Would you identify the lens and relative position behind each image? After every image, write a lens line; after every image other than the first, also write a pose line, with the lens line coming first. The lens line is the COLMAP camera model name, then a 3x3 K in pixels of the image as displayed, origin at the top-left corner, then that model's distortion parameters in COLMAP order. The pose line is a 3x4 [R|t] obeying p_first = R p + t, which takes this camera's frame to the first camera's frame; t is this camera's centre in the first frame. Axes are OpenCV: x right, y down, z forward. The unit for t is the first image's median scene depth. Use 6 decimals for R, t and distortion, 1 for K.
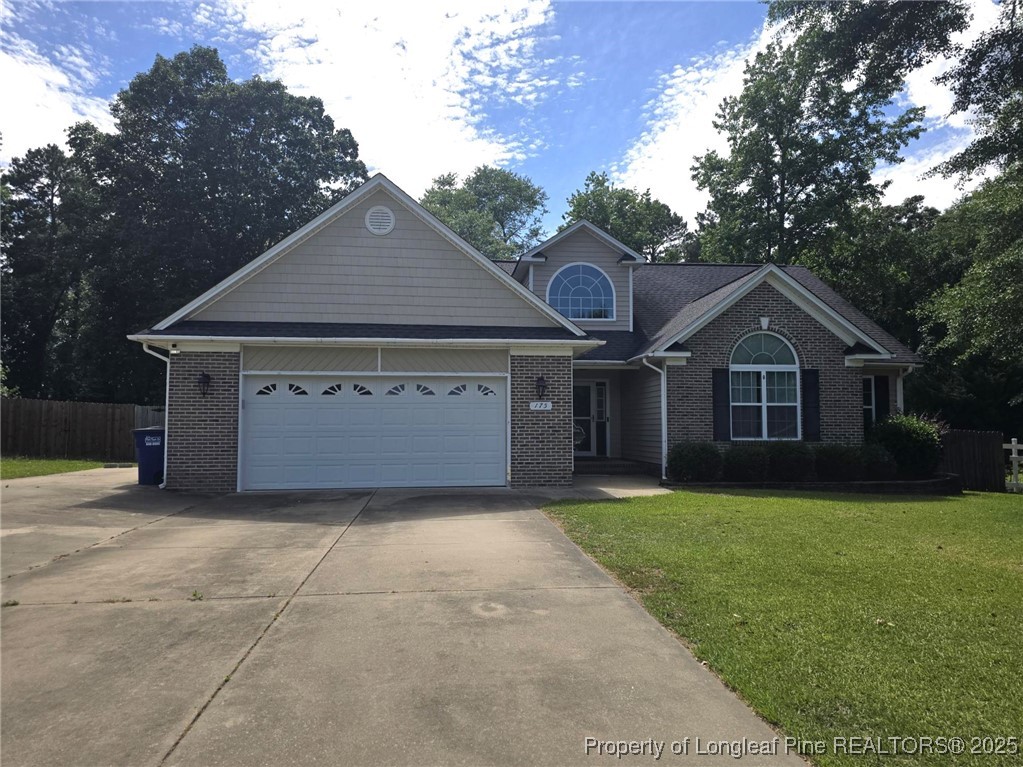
lens RADIAL K [[688.7, 0, 512.9], [0, 688.7, 395.9], [0, 0, 1]] dist [0.099521, -0.115095]
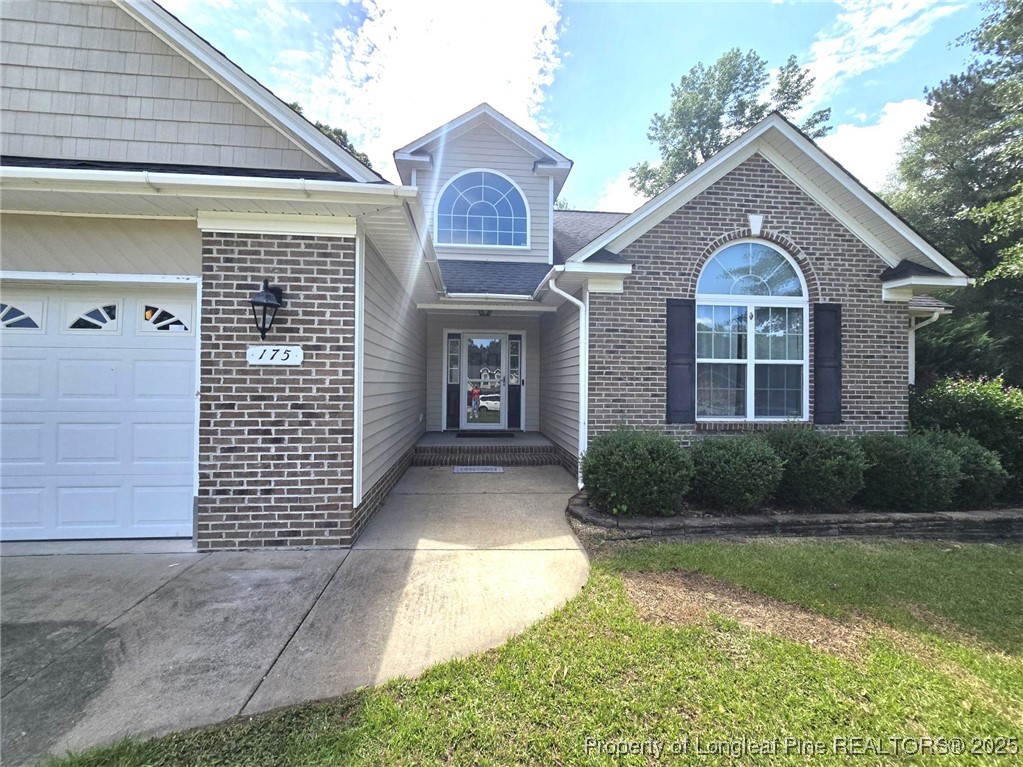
lens RADIAL K [[420.1, 0, 510.1], [0, 420.1, 378.4], [0, 0, 1]] dist [-0.003178, 0.000125]
pose [[0.999825, 0.009991, -0.015845, 0.159682], [-0.009396, 0.999264, 0.037187, 0.015191], [0.016205, -0.037032, 0.999183, 0.635686]]
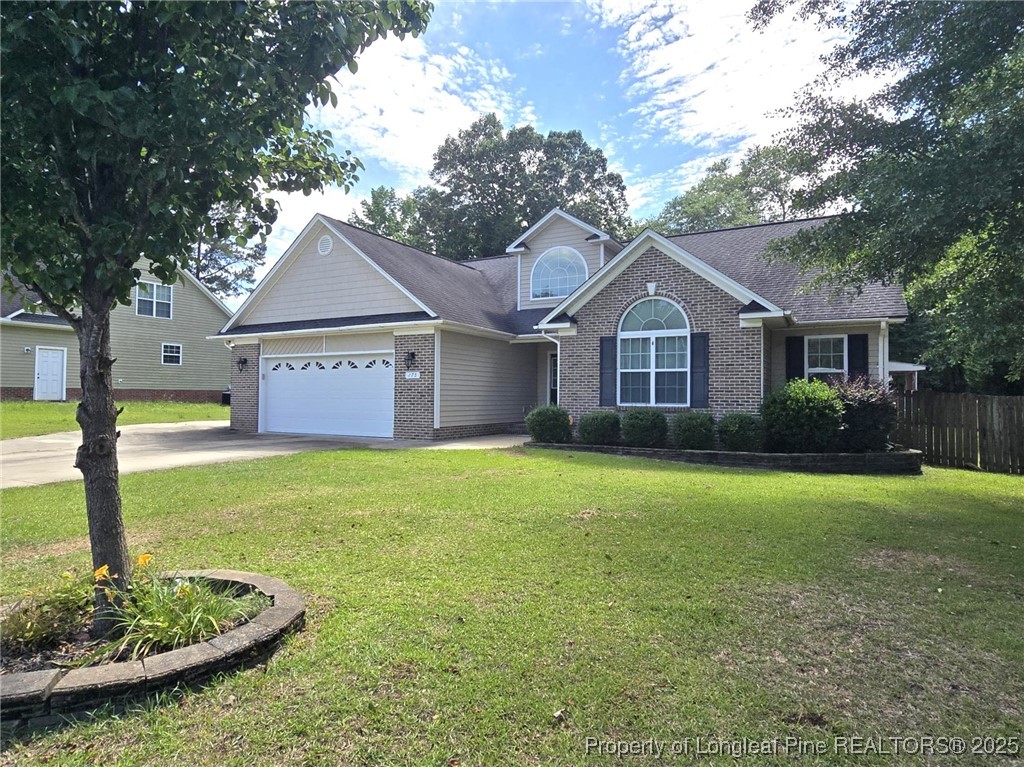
lens RADIAL K [[597.0, 0, 512.0], [0, 597.0, 383.5], [0, 0, 1]] dist [-0.003410, 0.000178]
pose [[0.820628, -0.006431, -0.571426, 0.684825], [0.020068, 0.999644, 0.017569, 0.012045], [0.571110, -0.025885, 0.820465, 0.183992]]
